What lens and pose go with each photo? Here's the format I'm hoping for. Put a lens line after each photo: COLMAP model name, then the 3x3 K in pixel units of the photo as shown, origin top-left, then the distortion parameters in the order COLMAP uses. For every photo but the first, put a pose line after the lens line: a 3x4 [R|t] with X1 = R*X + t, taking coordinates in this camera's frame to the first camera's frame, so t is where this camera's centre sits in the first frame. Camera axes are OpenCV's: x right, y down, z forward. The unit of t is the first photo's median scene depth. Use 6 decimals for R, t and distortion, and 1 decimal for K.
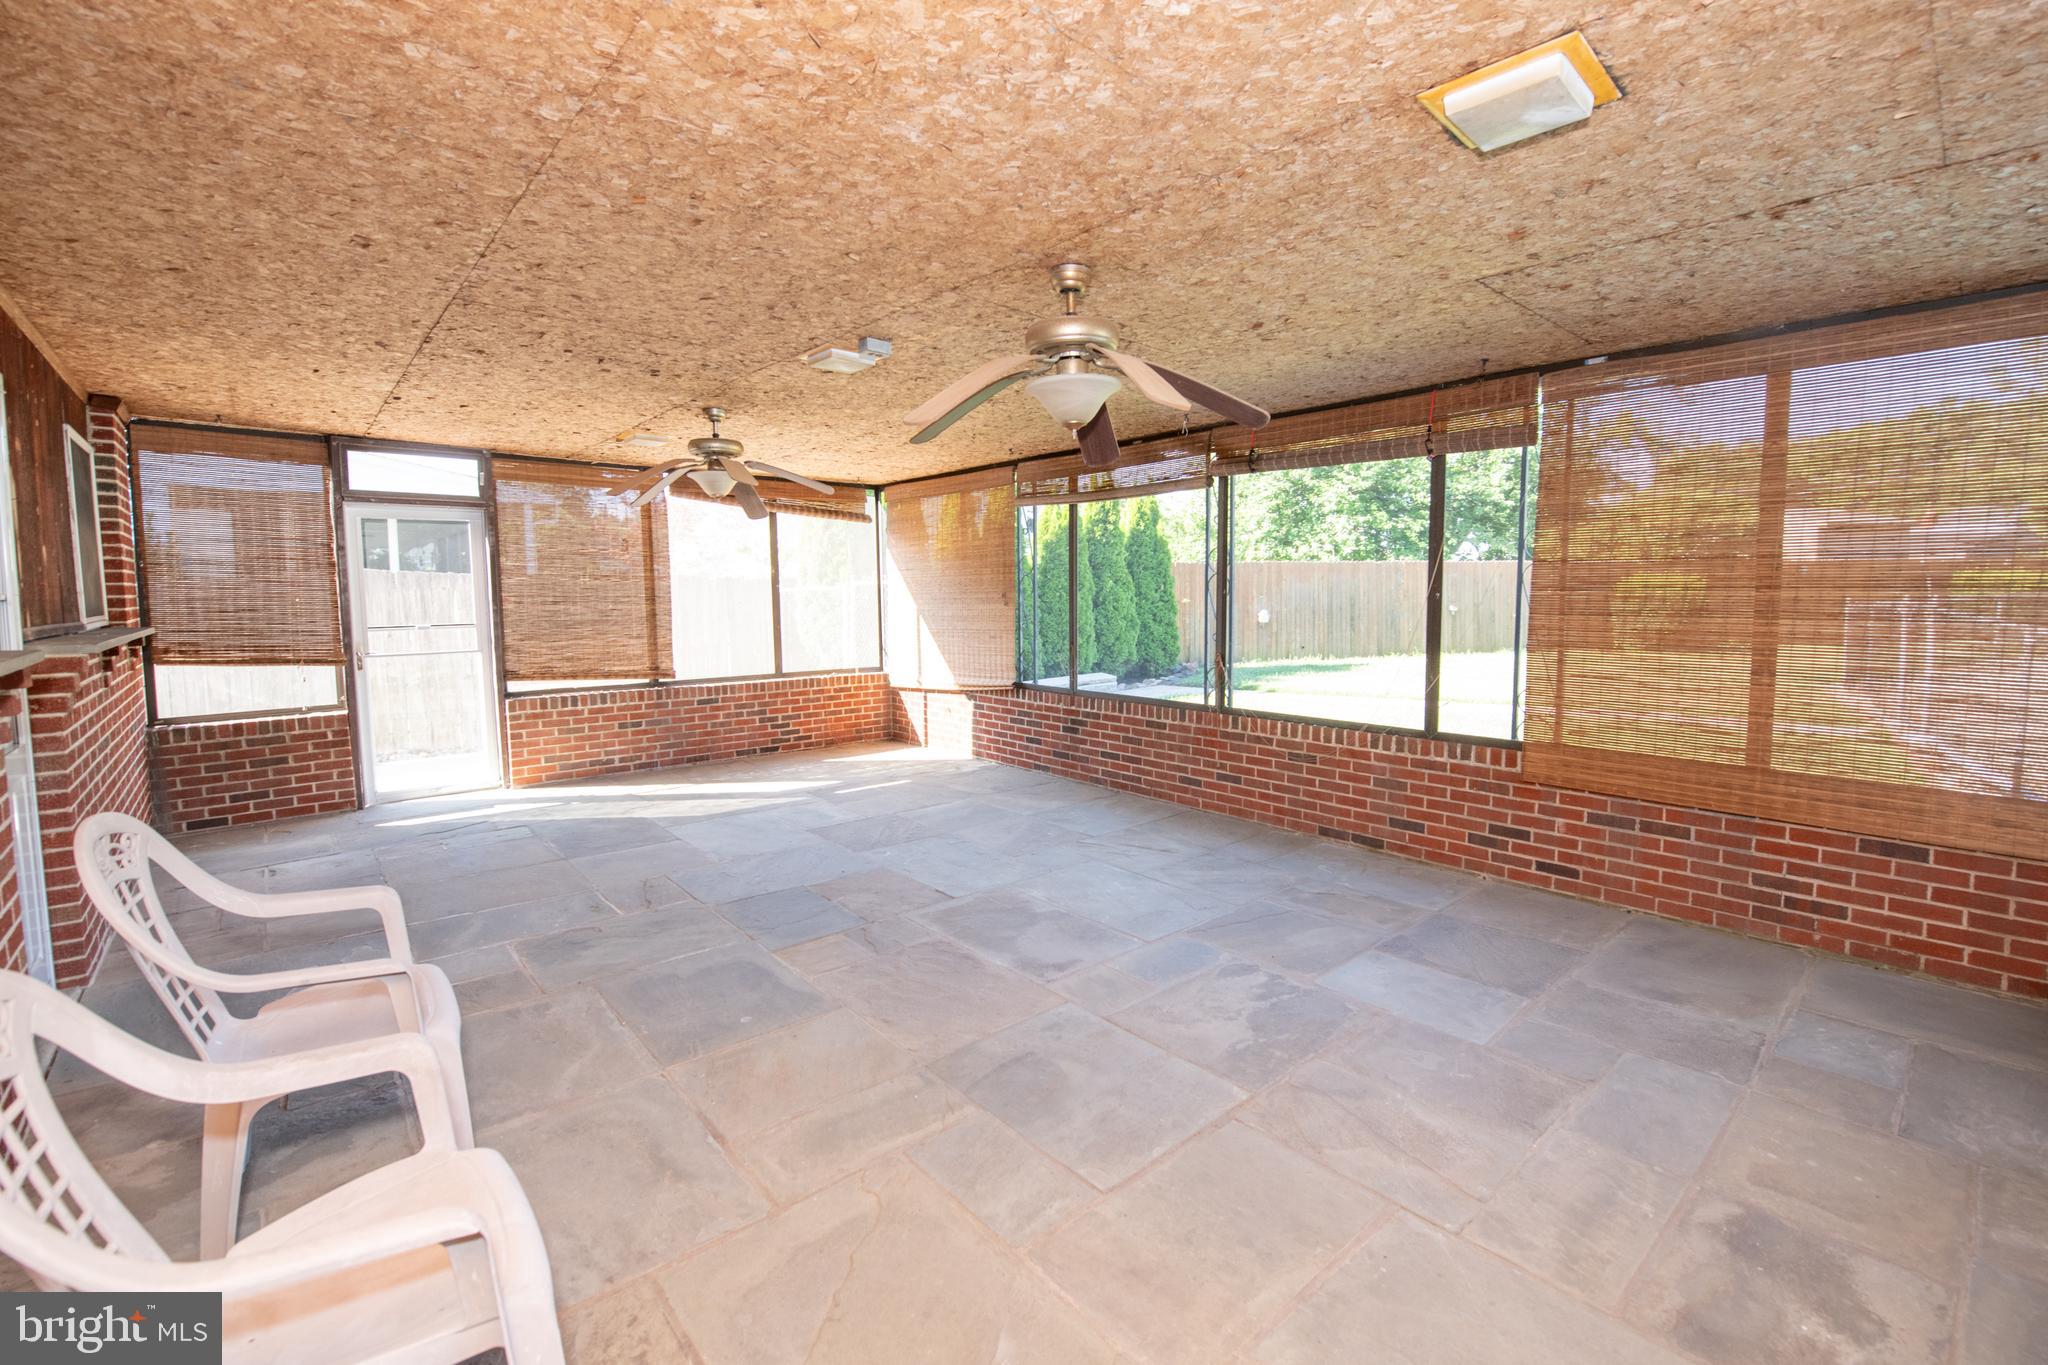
lens RADIAL K [[869.4, 0, 1027.8], [0, 869.4, 664.7], [0, 0, 1]] dist [-0.009346, -0.005520]
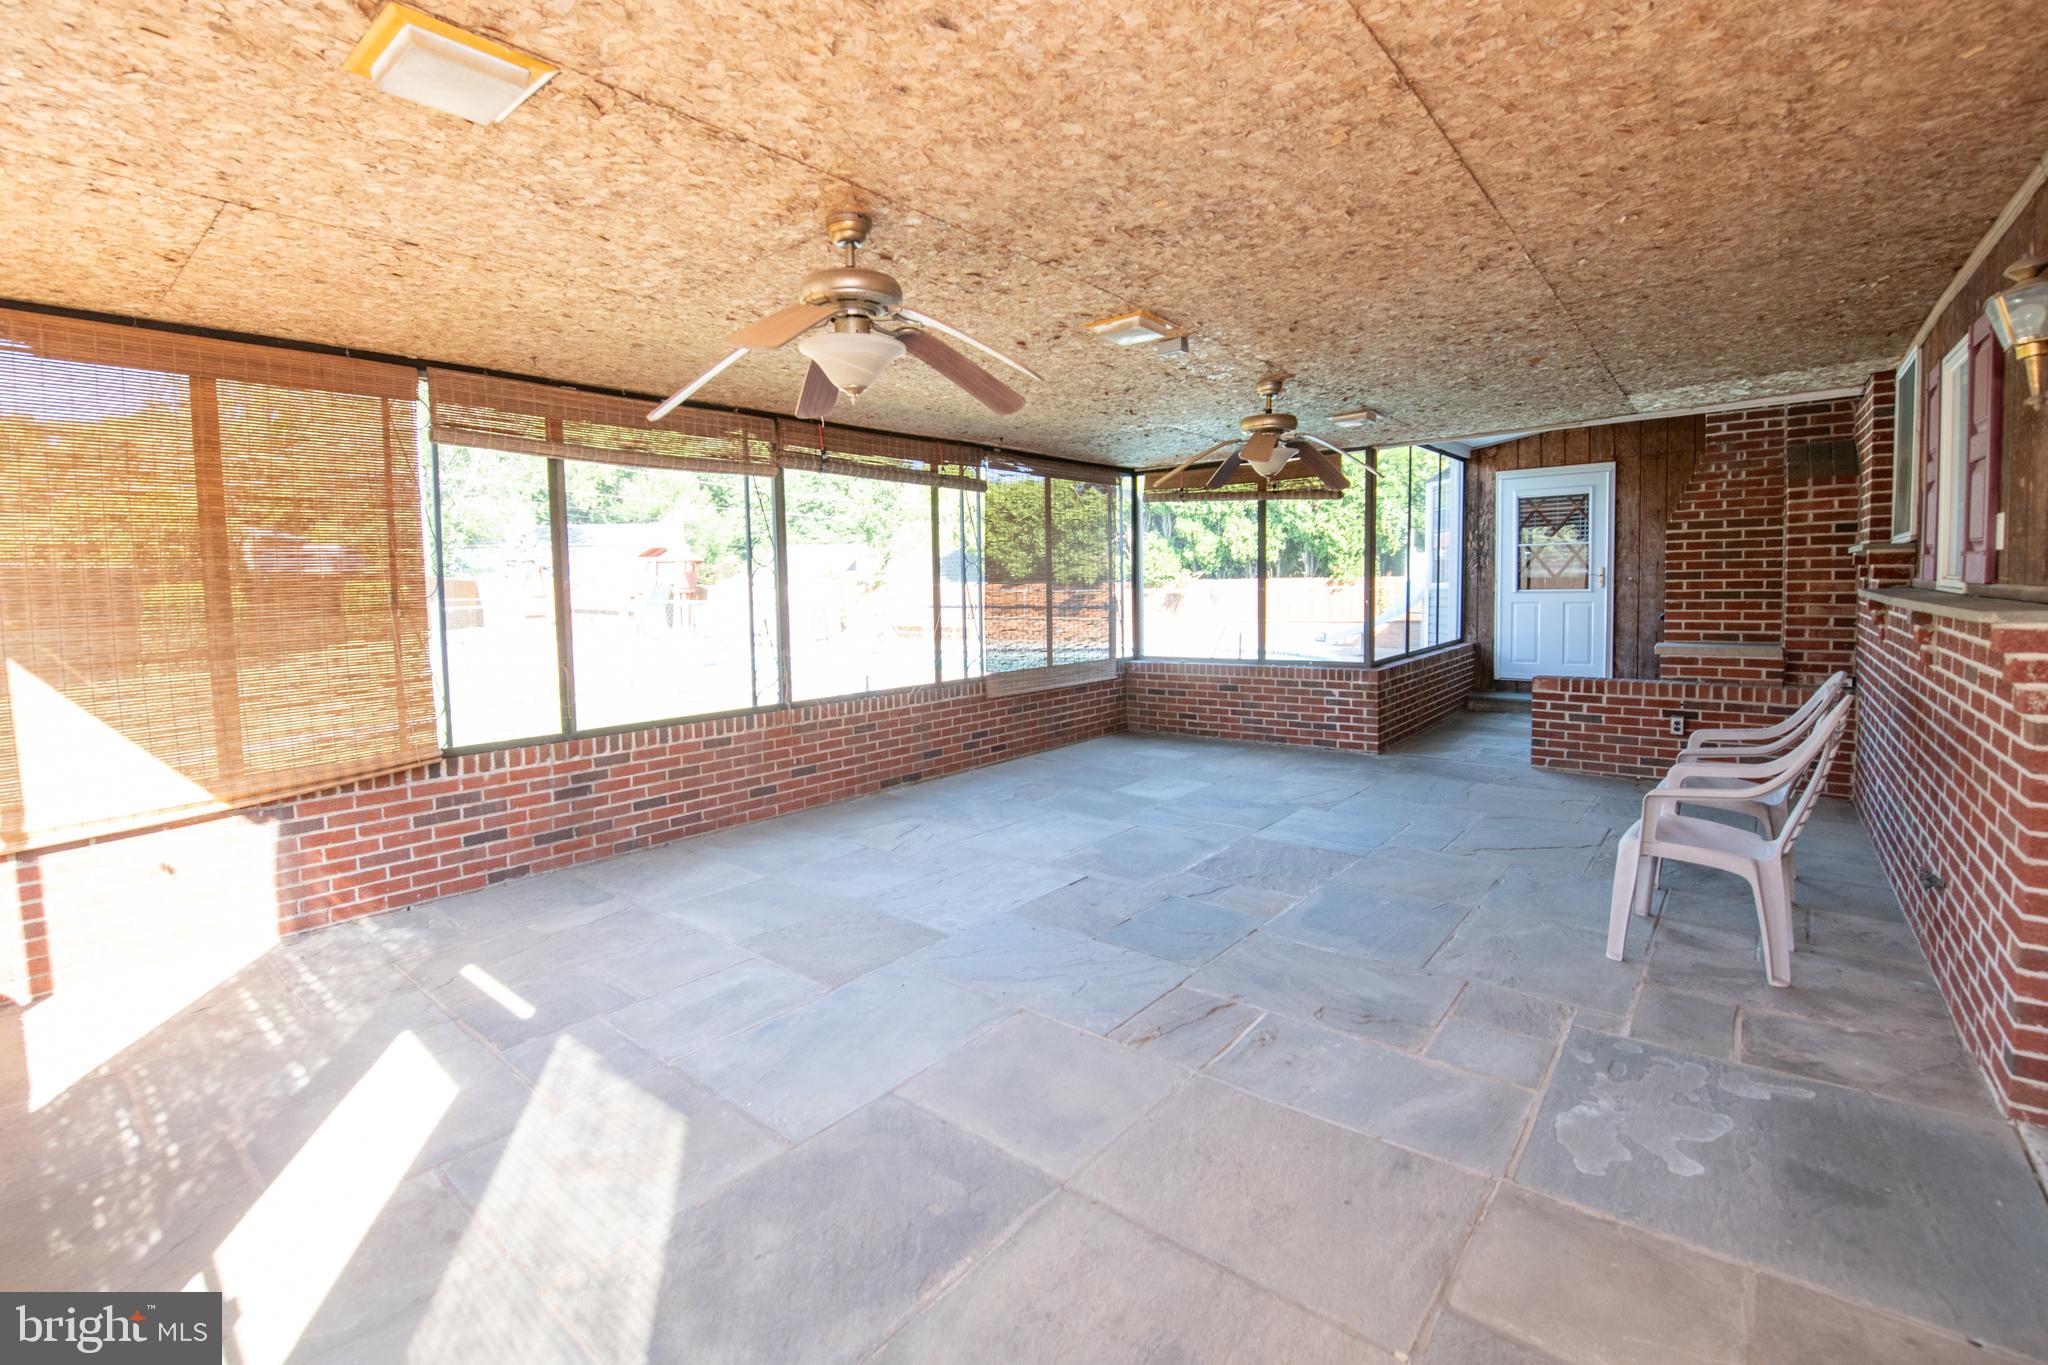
lens RADIAL K [[887.6, 0, 1015.3], [0, 887.6, 631.9], [0, 0, 1]] dist [-0.003998, -0.007210]
pose [[-0.151614, -0.045530, 0.987391, -0.869298], [0.104401, 0.992613, 0.061802, -0.071096], [-0.982911, 0.112455, -0.145741, 0.964776]]
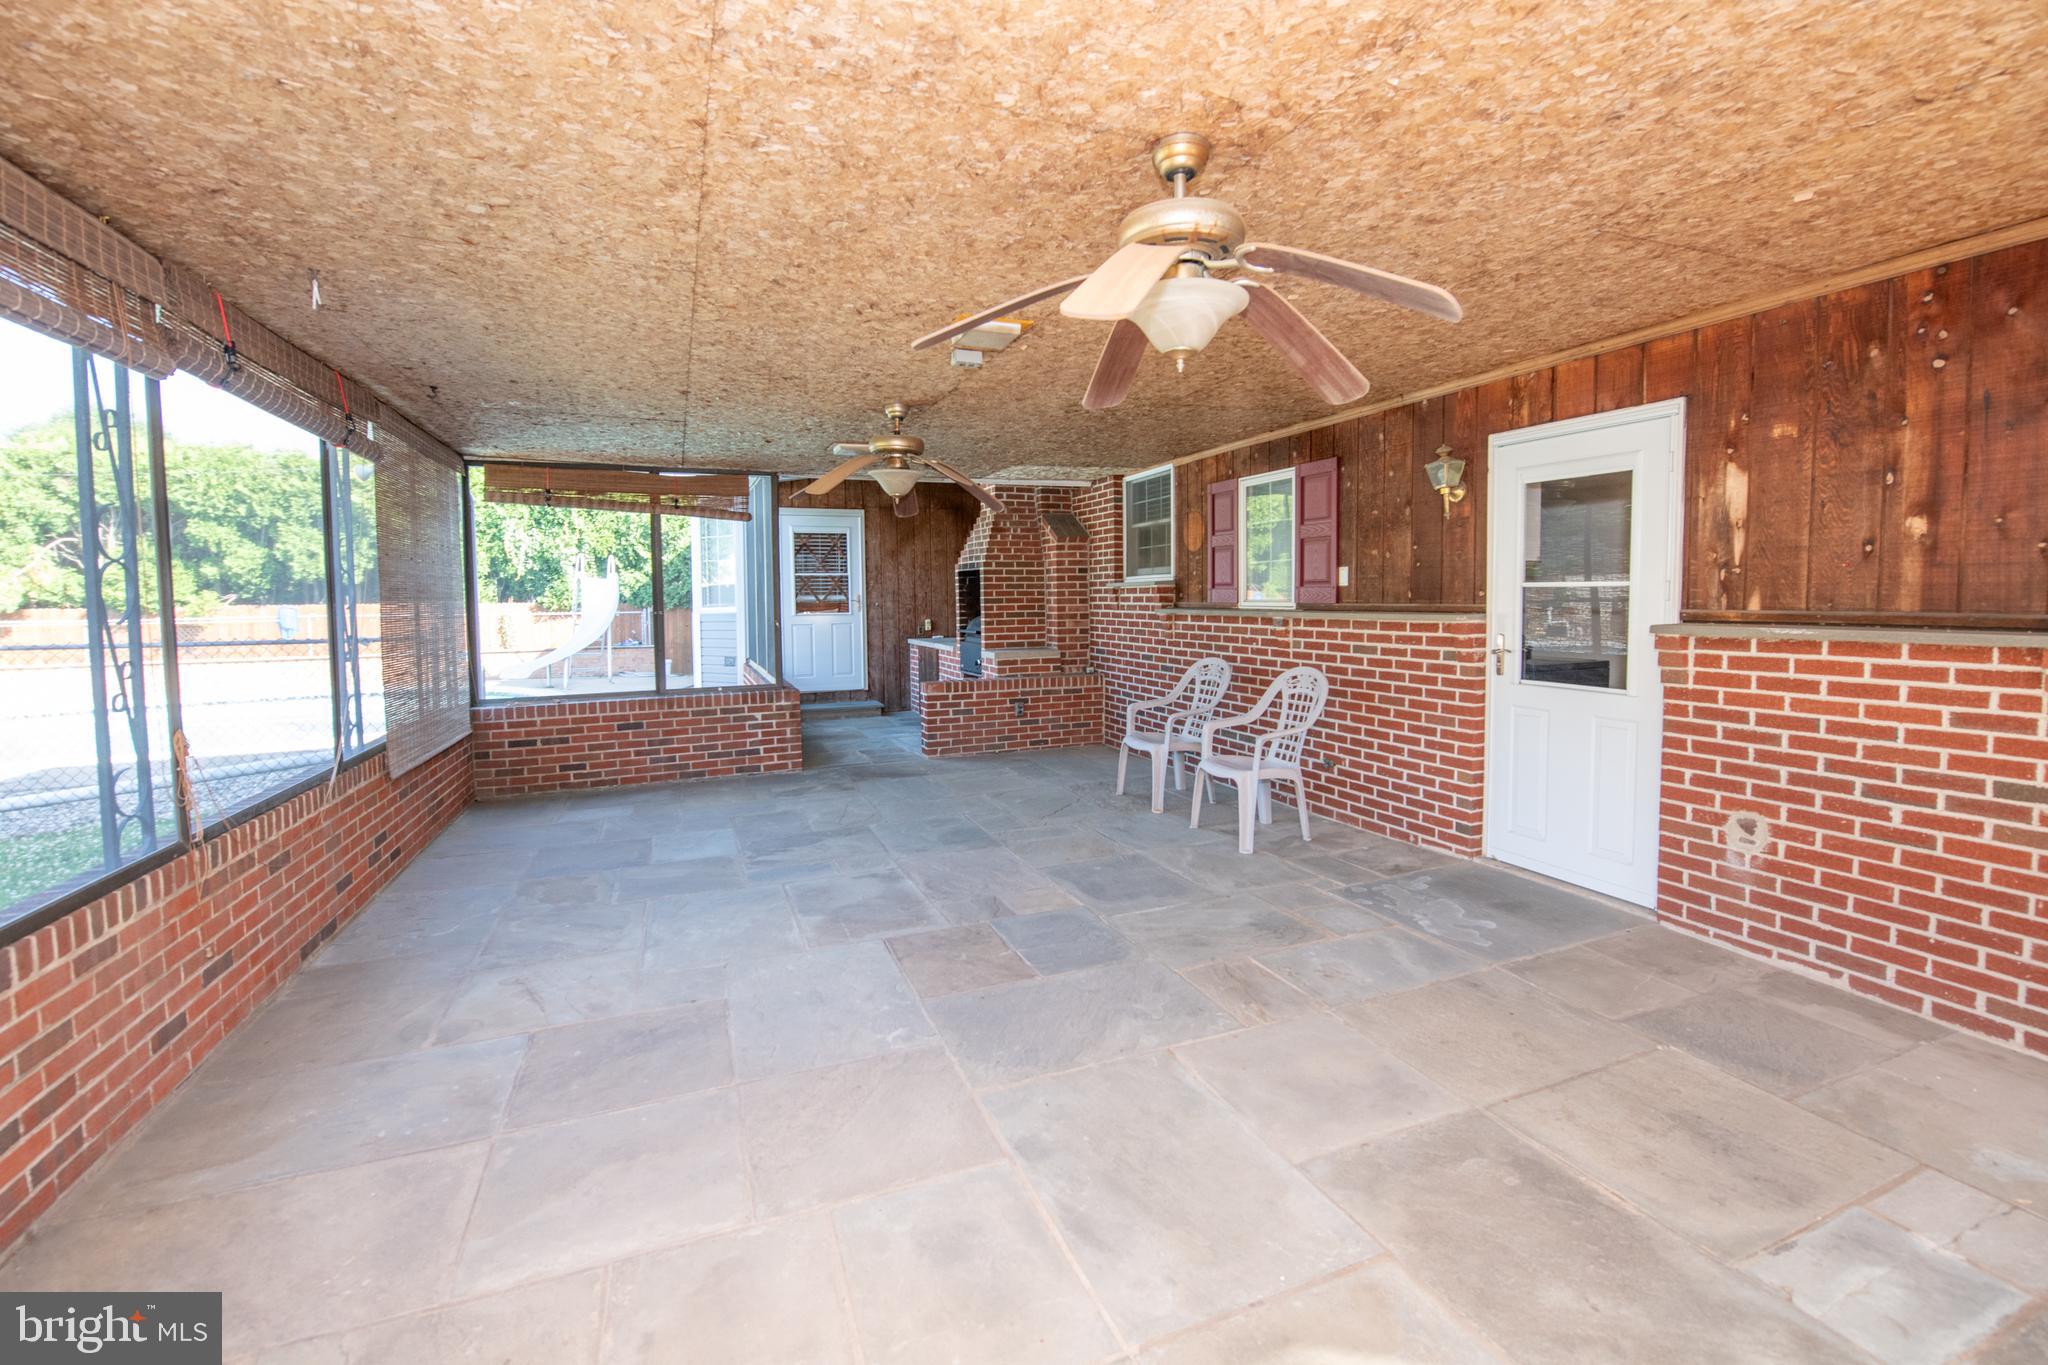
lens RADIAL K [[864.3, 0, 1026.4], [0, 864.3, 645.0], [0, 0, 1]] dist [-0.003701, -0.008465]
pose [[-0.941998, -0.003298, 0.335603, -0.412614], [0.044457, 0.989914, 0.134516, -0.110839], [-0.332661, 0.141633, -0.932350, 1.384589]]
